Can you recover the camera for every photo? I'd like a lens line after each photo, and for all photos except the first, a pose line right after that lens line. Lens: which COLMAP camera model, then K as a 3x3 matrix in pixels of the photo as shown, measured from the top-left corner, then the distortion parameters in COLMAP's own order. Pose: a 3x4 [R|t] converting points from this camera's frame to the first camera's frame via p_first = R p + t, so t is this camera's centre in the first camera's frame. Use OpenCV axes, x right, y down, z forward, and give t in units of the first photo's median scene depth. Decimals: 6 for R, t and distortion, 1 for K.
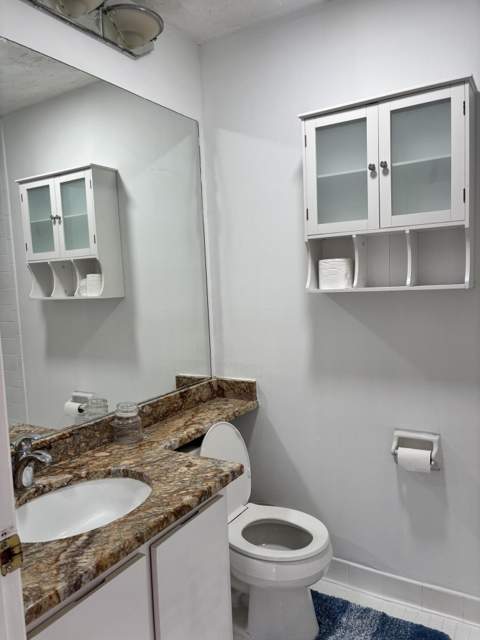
lens RADIAL K [[483.2, 0, 238.3], [0, 483.2, 323.2], [0, 0, 1]] dist [0.045163, -0.055175]
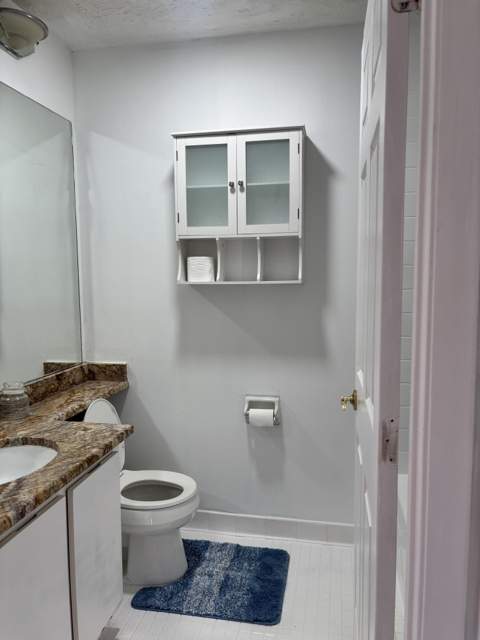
lens RADIAL K [[492.5, 0, 239.7], [0, 492.5, 328.2], [0, 0, 1]] dist [0.055072, -0.072540]
pose [[0.935033, -0.000872, 0.354560, -0.149796], [0.000544, 0.999999, 0.001025, 0.045285], [-0.354561, -0.000766, 0.935033, -0.188941]]
